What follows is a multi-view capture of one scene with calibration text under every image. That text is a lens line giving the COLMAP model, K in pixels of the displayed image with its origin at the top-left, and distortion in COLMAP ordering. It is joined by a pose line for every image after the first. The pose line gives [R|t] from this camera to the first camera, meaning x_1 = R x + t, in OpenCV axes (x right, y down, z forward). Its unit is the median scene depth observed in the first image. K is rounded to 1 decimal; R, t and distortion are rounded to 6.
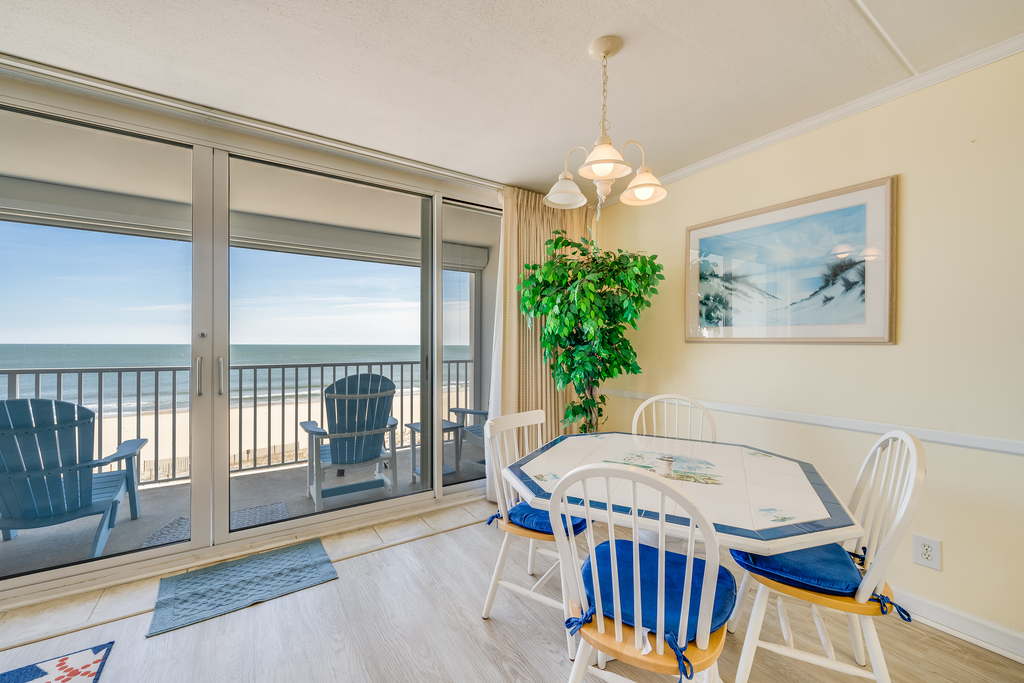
lens RADIAL K [[405.4, 0, 505.8], [0, 405.4, 344.3], [0, 0, 1]] dist [-0.001483, -0.000149]
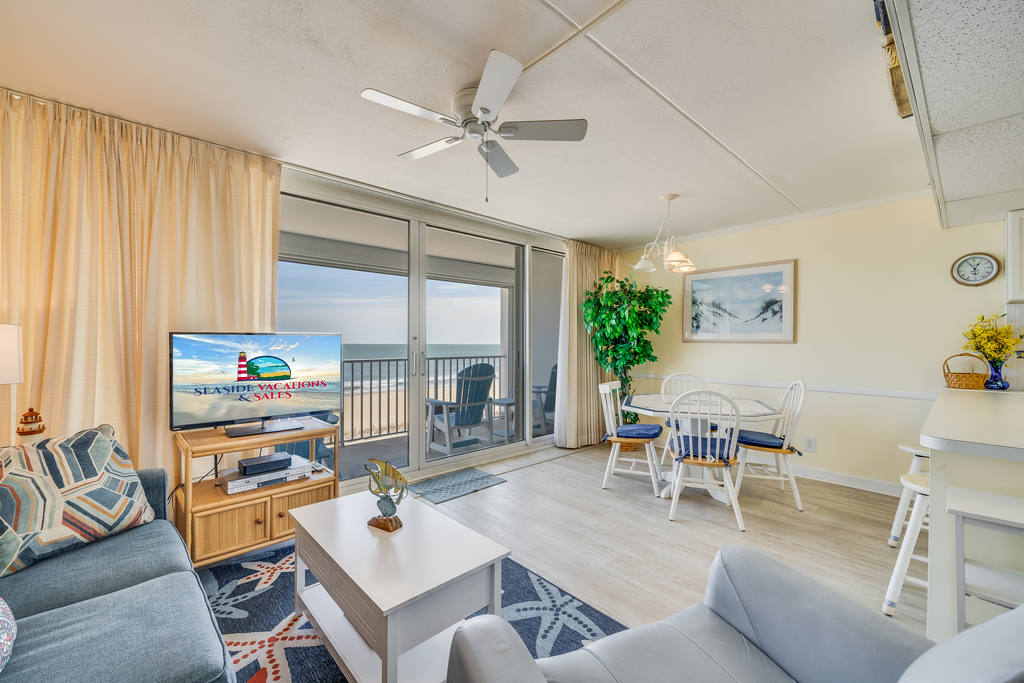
lens RADIAL K [[405.4, 0, 505.6], [0, 405.4, 344.5], [0, 0, 1]] dist [-0.001483, -0.000149]
pose [[0.989040, -0.002698, 0.147620, -0.515498], [0.002048, 0.999988, 0.004558, -0.004342], [-0.147631, -0.004206, 0.989034, -0.526137]]
